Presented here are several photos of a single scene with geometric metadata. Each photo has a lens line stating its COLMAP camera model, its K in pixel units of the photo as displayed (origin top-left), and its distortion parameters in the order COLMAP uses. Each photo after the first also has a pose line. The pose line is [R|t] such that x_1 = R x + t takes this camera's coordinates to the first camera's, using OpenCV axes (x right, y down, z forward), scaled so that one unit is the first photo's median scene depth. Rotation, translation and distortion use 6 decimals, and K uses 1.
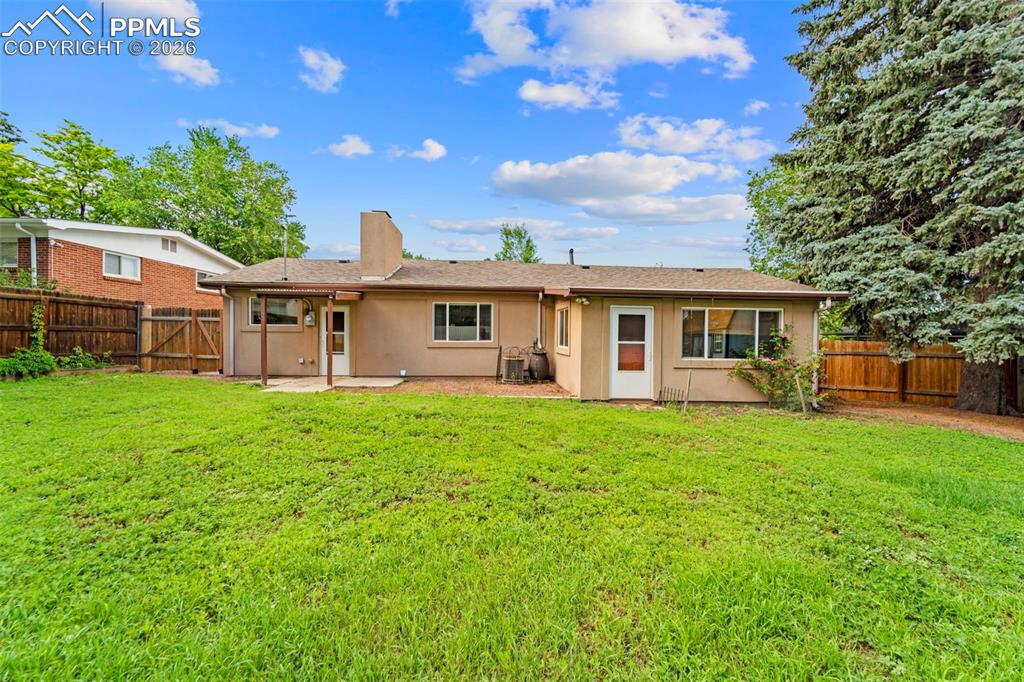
lens RADIAL K [[418.8, 0, 512.6], [0, 418.8, 338.1], [0, 0, 1]] dist [0.004645, -0.001515]
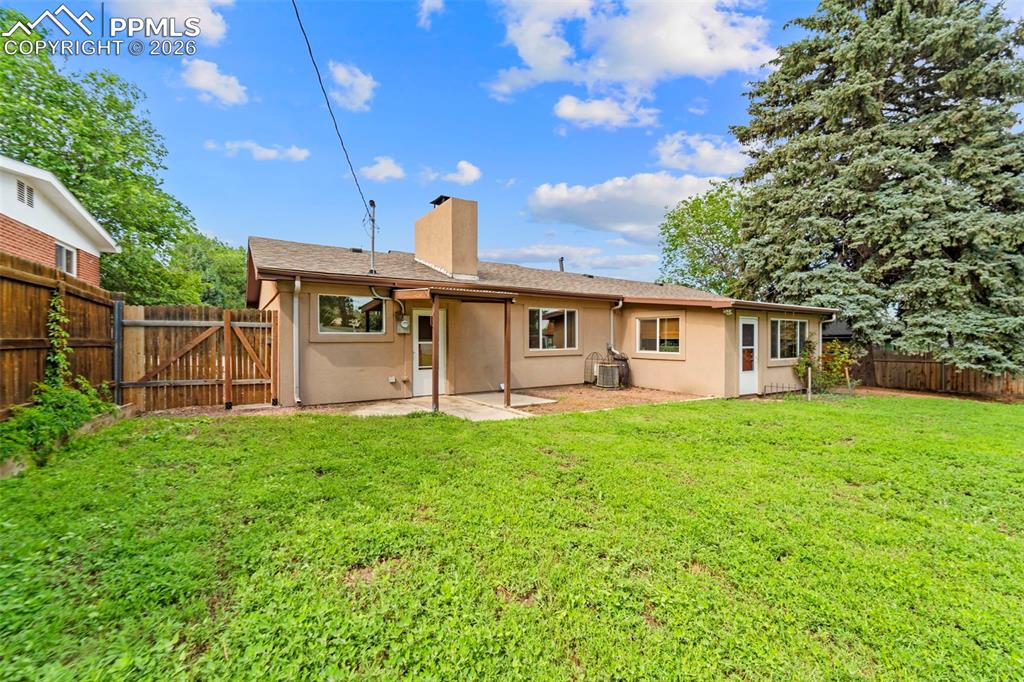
lens RADIAL K [[418.8, 0, 508.9], [0, 418.8, 347.2], [0, 0, 1]] dist [0.004645, -0.001515]
pose [[0.871277, -0.021131, 0.490337, -0.699984], [0.013255, 0.999721, 0.019529, -0.017311], [-0.490613, -0.010516, 0.871314, 0.226095]]
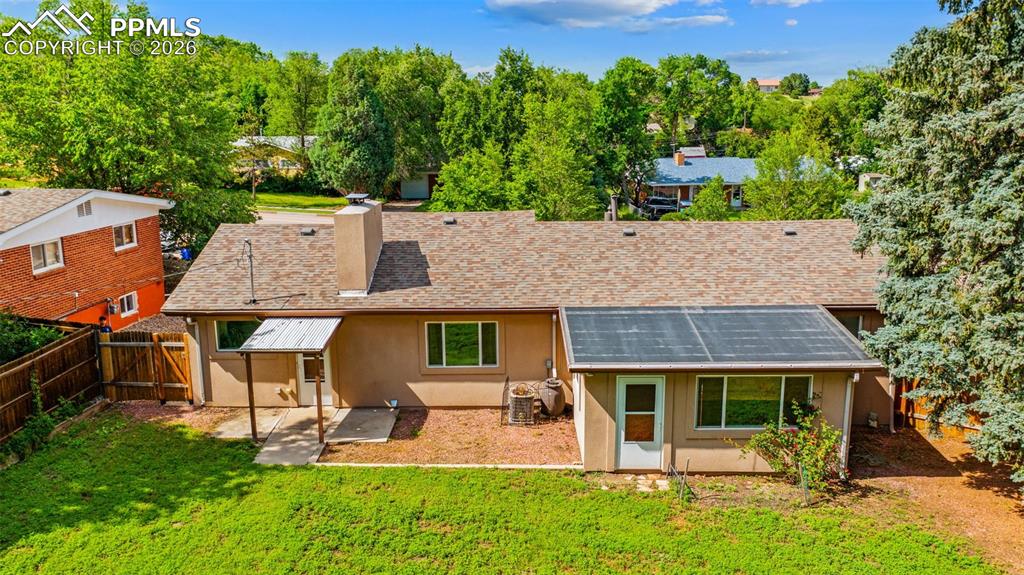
lens RADIAL K [[817.3, 0, 508.5], [0, 817.3, 285.4], [0, 0, 1]] dist [-0.014719, 0.009621]
pose [[0.996736, -0.002180, -0.080698, 0.107621], [0.018668, 0.978767, 0.204126, -0.498442], [0.078539, -0.204966, 0.975613, -0.569887]]
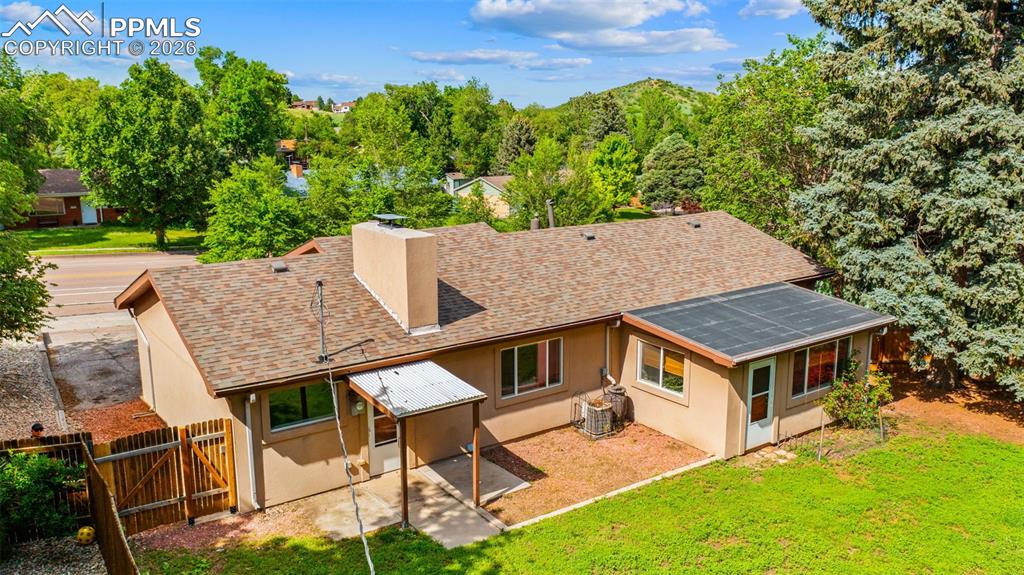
lens RADIAL K [[817.3, 0, 511.0], [0, 817.3, 290.0], [0, 0, 1]] dist [-0.014719, 0.009621]
pose [[0.847658, -0.122300, 0.516254, -0.944356], [0.015534, 0.978372, 0.206269, -0.505930], [-0.530315, -0.166826, 0.831225, -0.215513]]
